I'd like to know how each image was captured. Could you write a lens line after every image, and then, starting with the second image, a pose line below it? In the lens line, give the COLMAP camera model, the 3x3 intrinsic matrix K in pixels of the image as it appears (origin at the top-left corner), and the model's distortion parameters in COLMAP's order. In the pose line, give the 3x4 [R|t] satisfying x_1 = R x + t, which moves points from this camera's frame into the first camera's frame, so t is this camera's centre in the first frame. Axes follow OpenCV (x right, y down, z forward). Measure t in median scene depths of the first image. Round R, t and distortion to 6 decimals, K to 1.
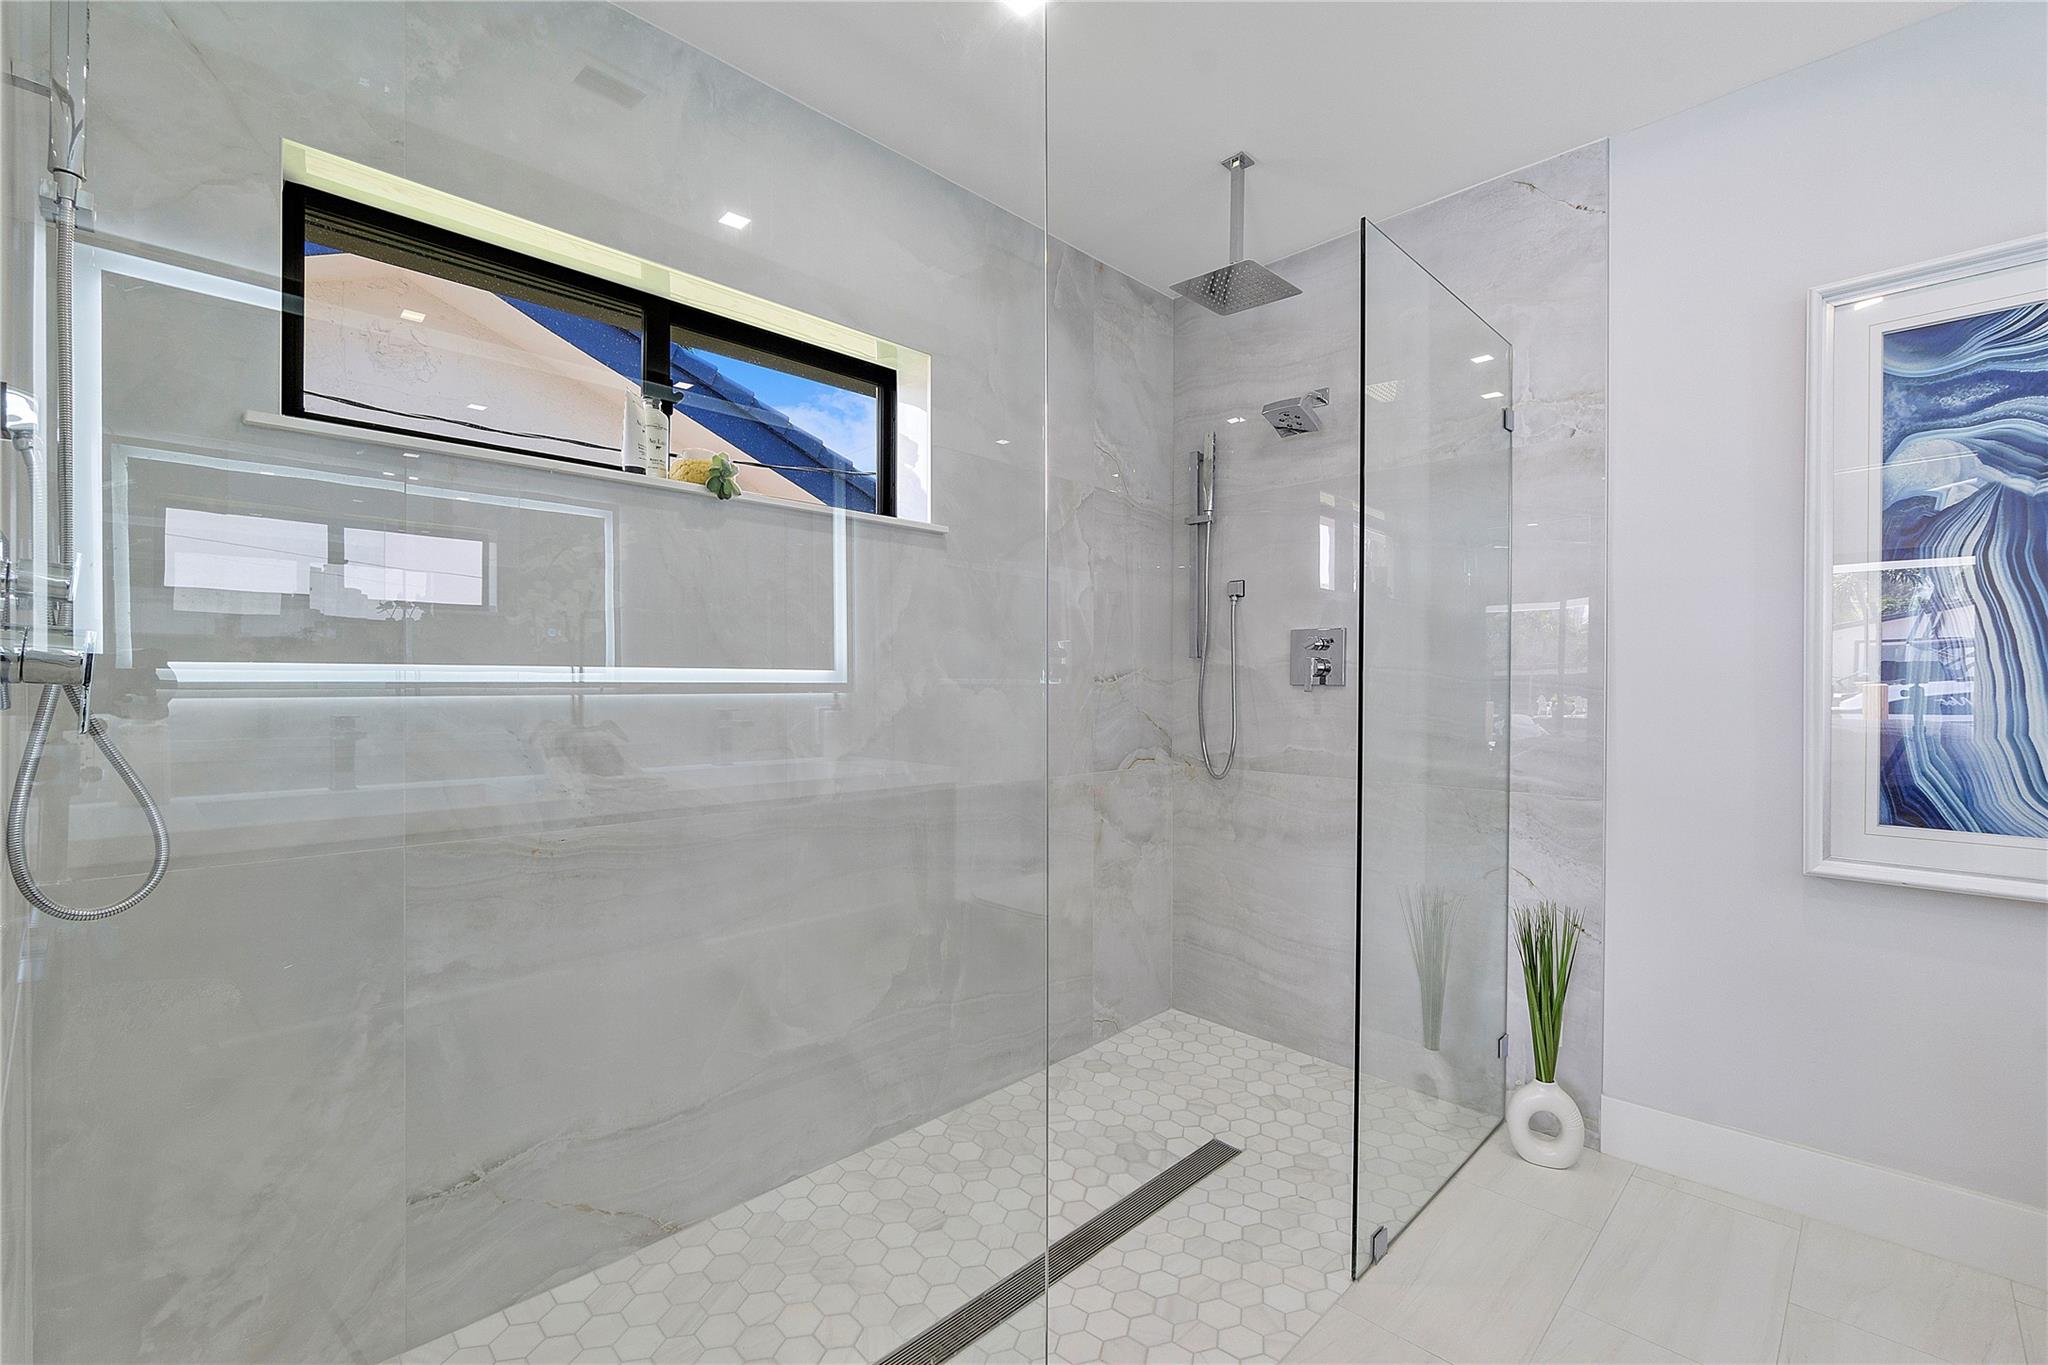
lens RADIAL K [[882.3, 0, 1020.0], [0, 882.3, 687.2], [0, 0, 1]] dist [-0.003731, 0.000596]
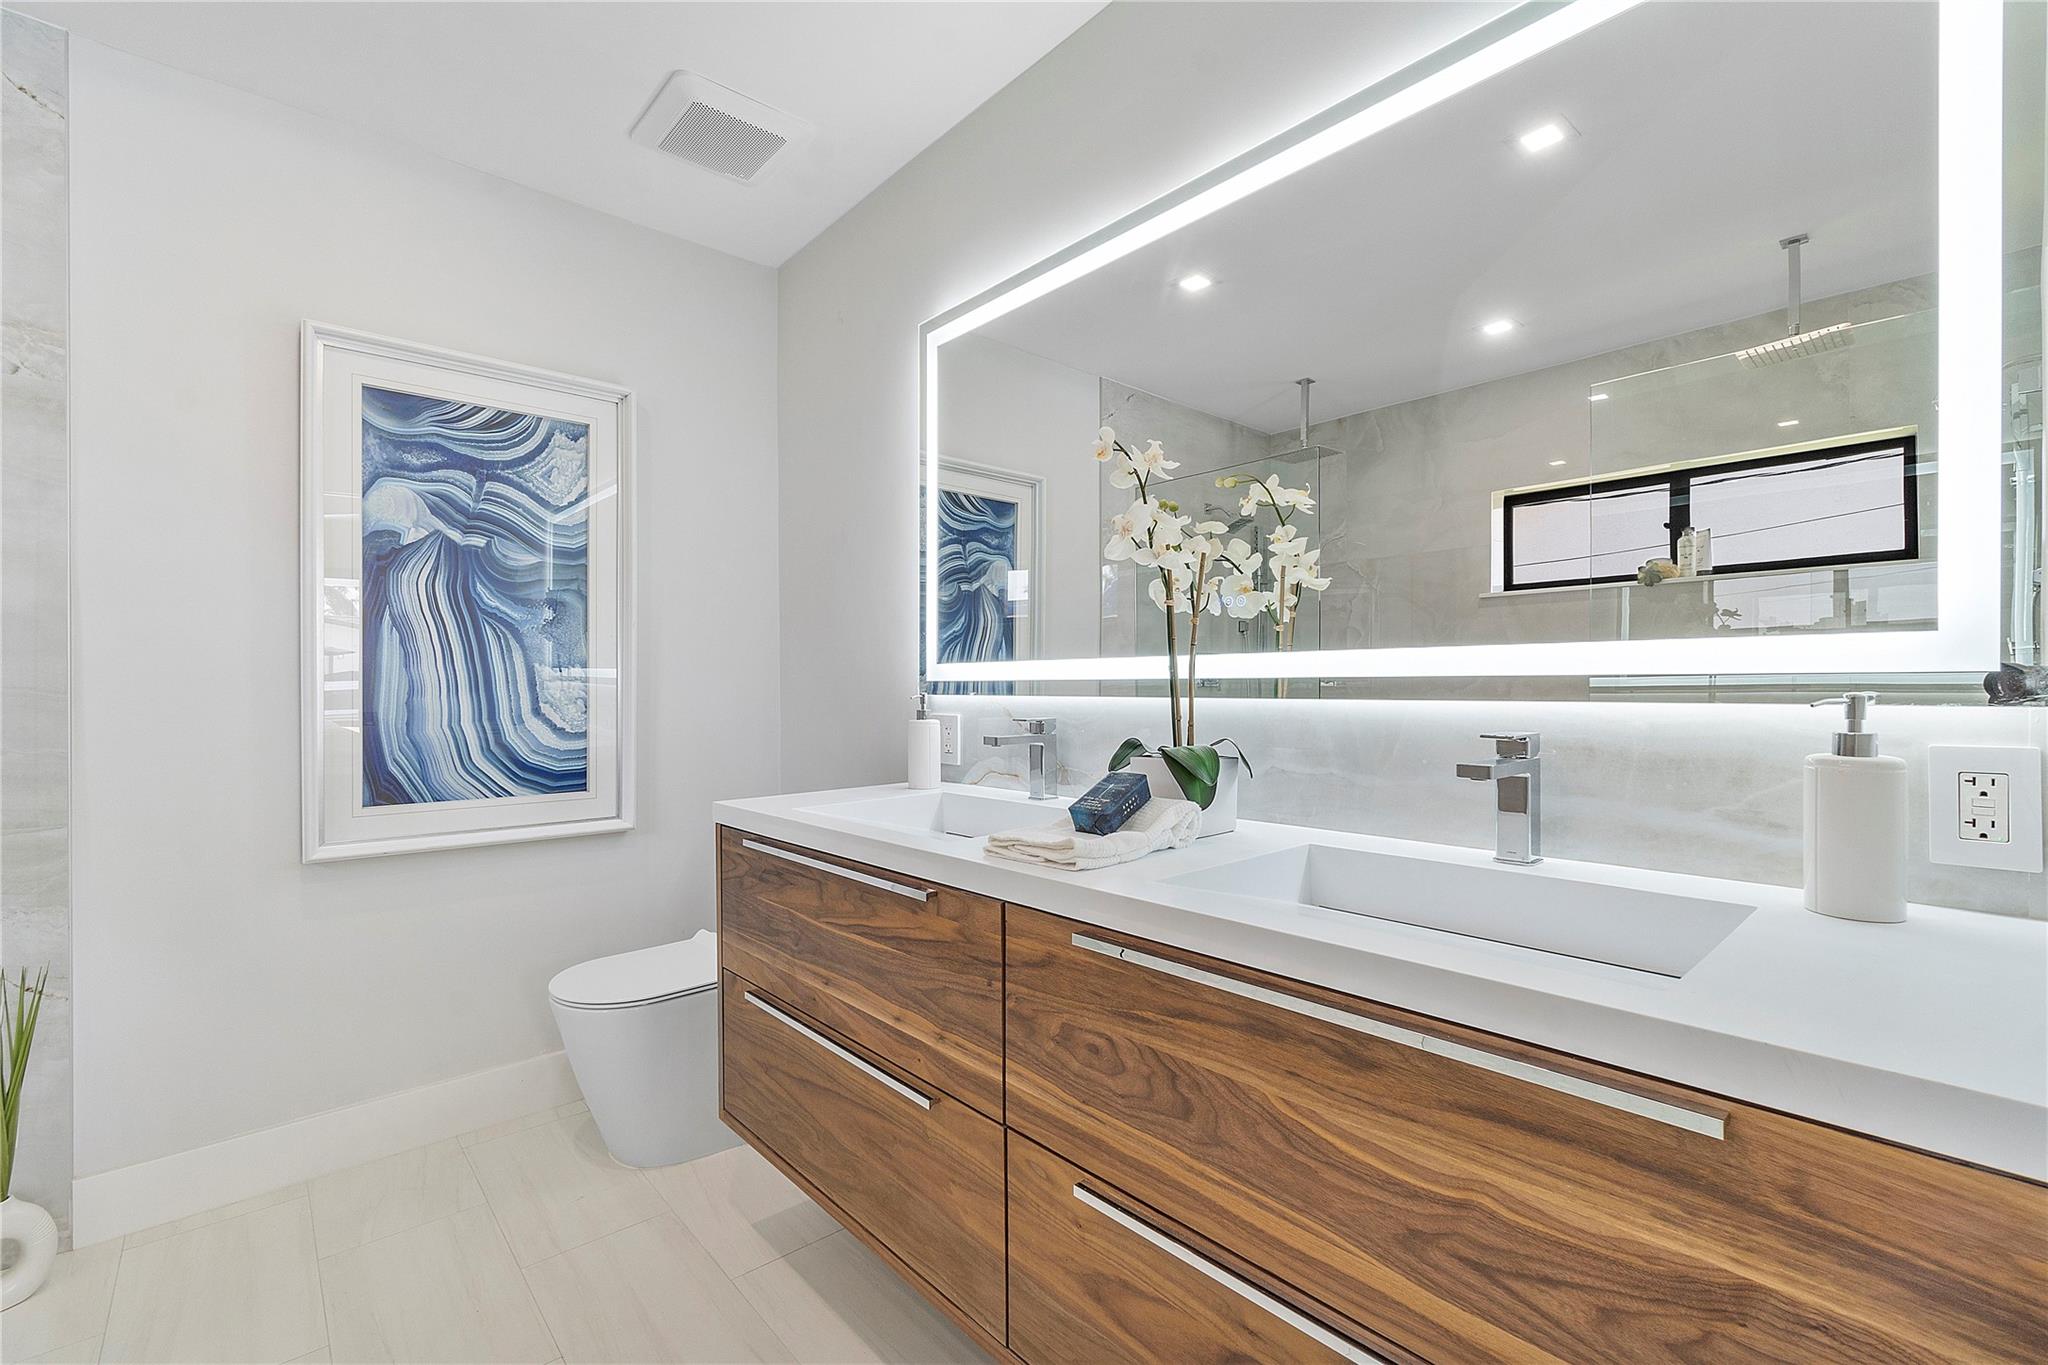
lens RADIAL K [[884.6, 0, 1023.3], [0, 884.6, 688.2], [0, 0, 1]] dist [-0.006552, 0.000437]
pose [[0.059453, -0.002944, 0.998227, -0.103681], [0.006215, 0.999977, 0.002579, 0.001086], [-0.998212, 0.006051, 0.059470, 0.049323]]
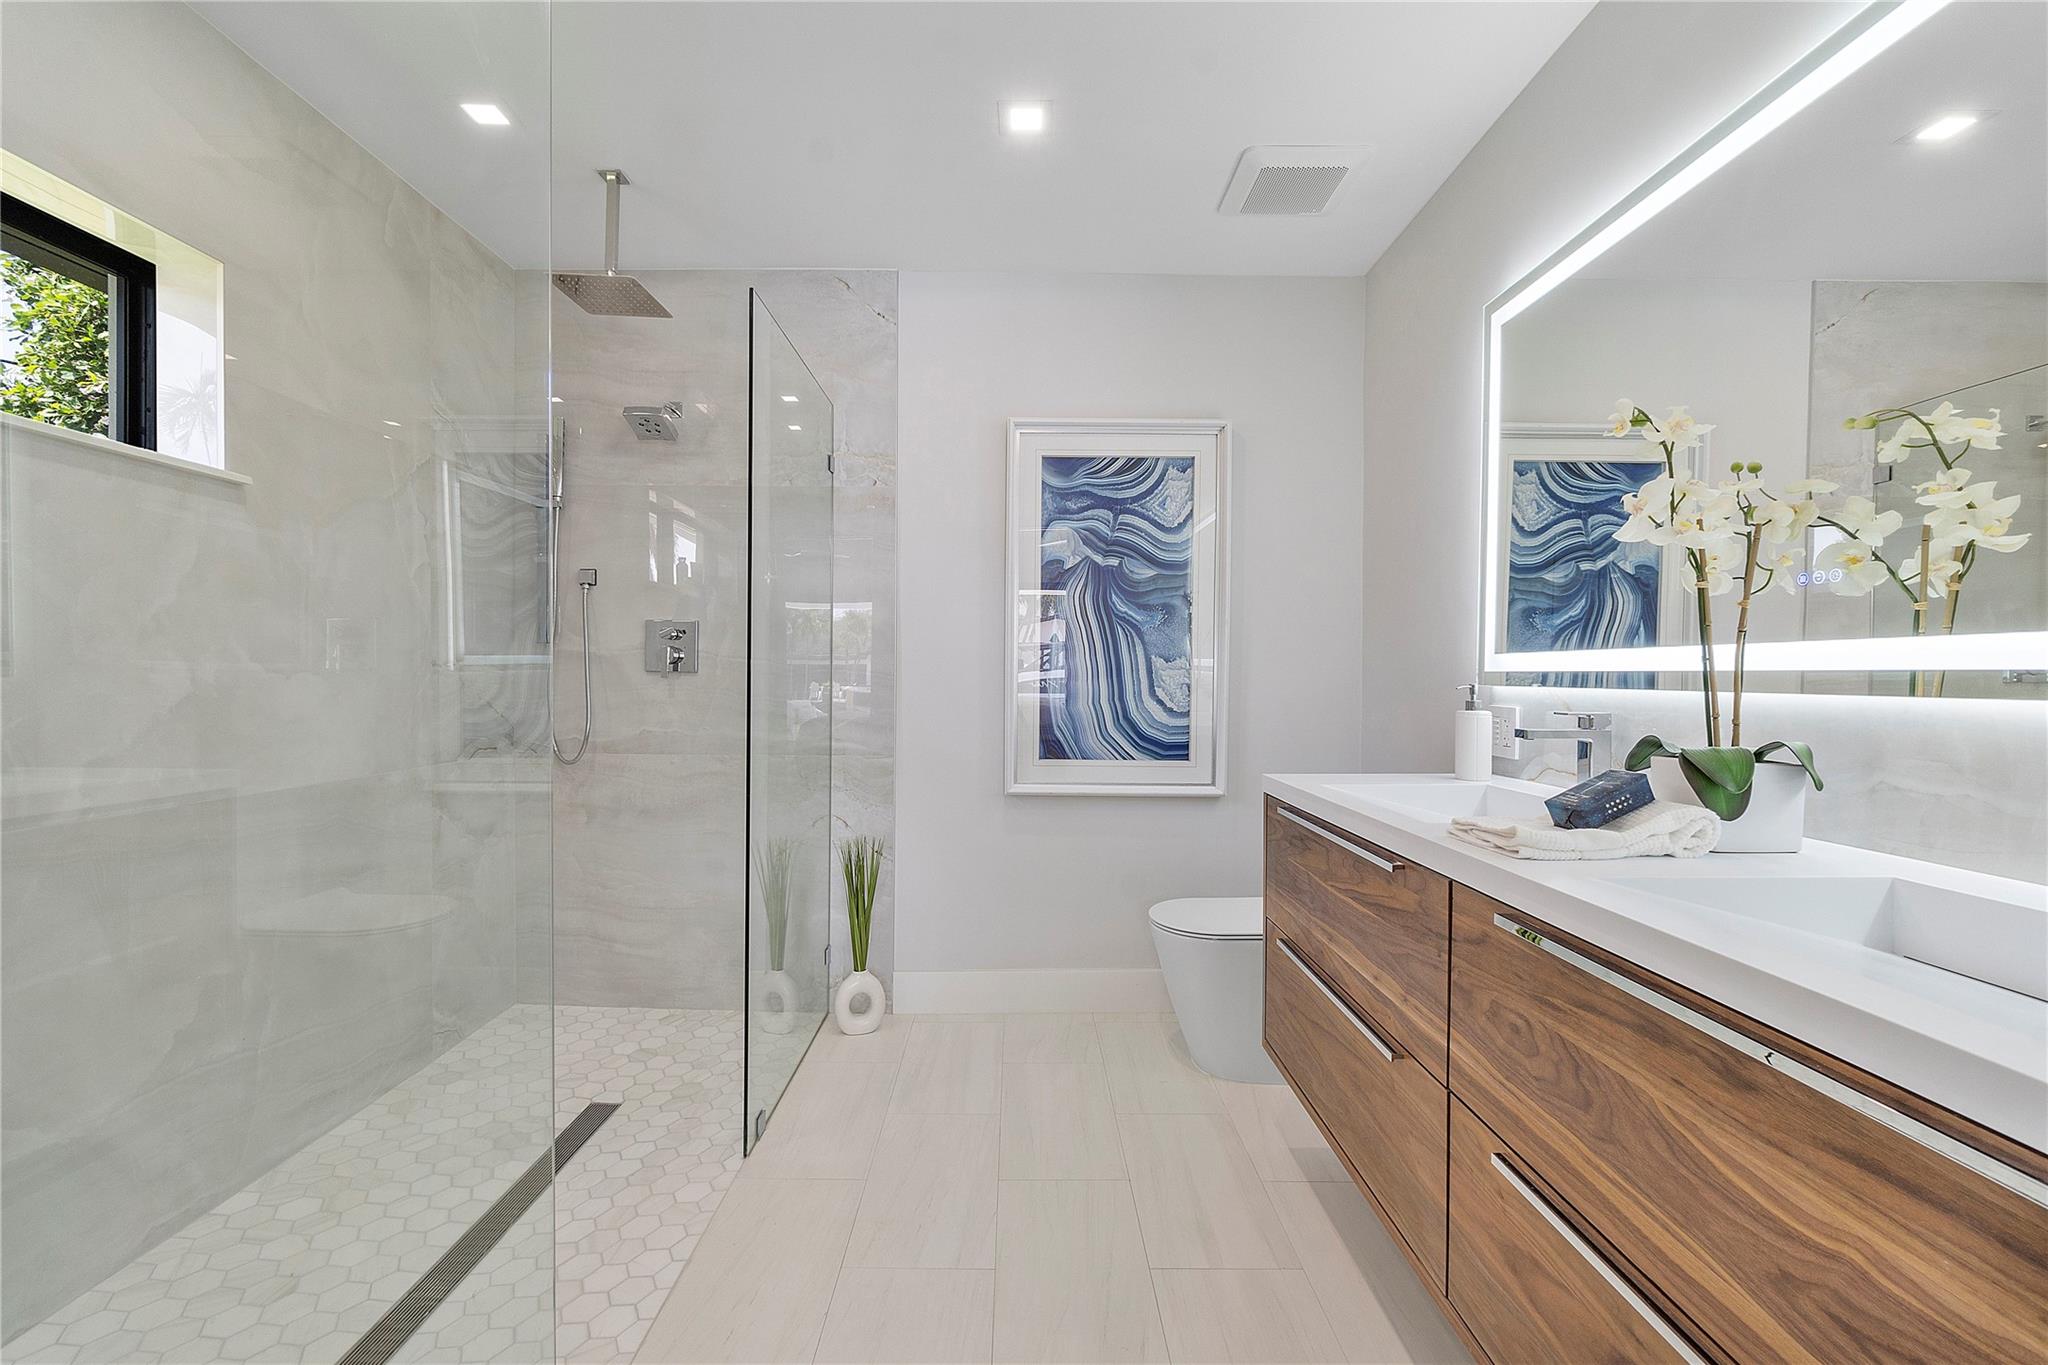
lens RADIAL K [[887.2, 0, 1016.7], [0, 887.2, 683.8], [0, 0, 1]] dist [-0.002407, 0.000424]
pose [[0.706673, -0.003789, 0.707530, -0.167080], [-0.003796, 0.999951, 0.009147, 0.001476], [-0.707530, -0.009150, 0.706624, -0.100009]]
